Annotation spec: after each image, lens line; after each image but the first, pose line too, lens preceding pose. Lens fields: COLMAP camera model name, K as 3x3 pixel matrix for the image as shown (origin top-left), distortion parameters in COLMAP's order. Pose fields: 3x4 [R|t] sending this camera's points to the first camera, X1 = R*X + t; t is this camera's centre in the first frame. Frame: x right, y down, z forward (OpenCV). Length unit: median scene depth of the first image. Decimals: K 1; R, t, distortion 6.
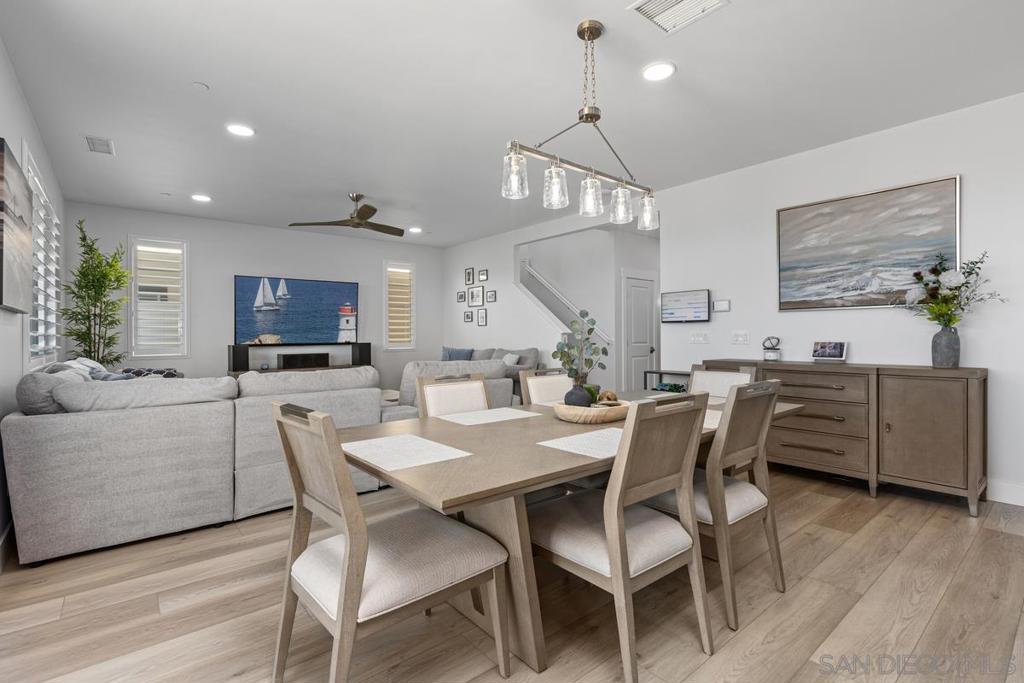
lens RADIAL K [[483.9, 0, 515.6], [0, 483.9, 337.7], [0, 0, 1]] dist [-0.005475, -0.000279]
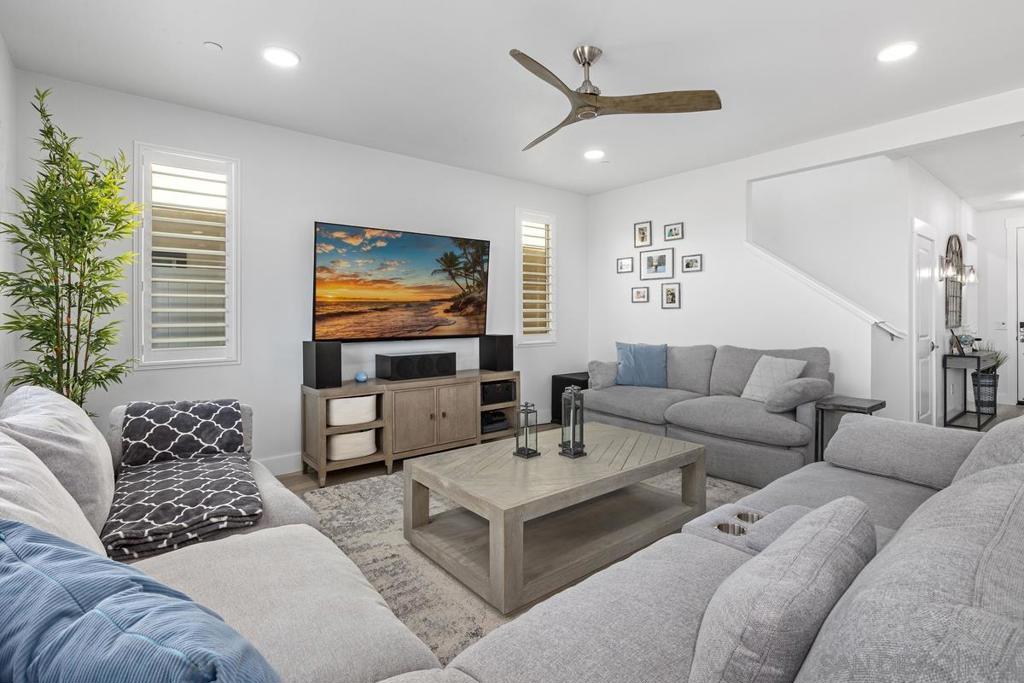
lens RADIAL K [[483.9, 0, 507.5], [0, 483.9, 315.7], [0, 0, 1]] dist [-0.005475, -0.000279]
pose [[0.999973, 0.005176, -0.005271, -0.413393], [-0.005190, 0.999983, -0.002518, -0.018158], [0.005258, 0.002546, 0.999983, 0.499303]]
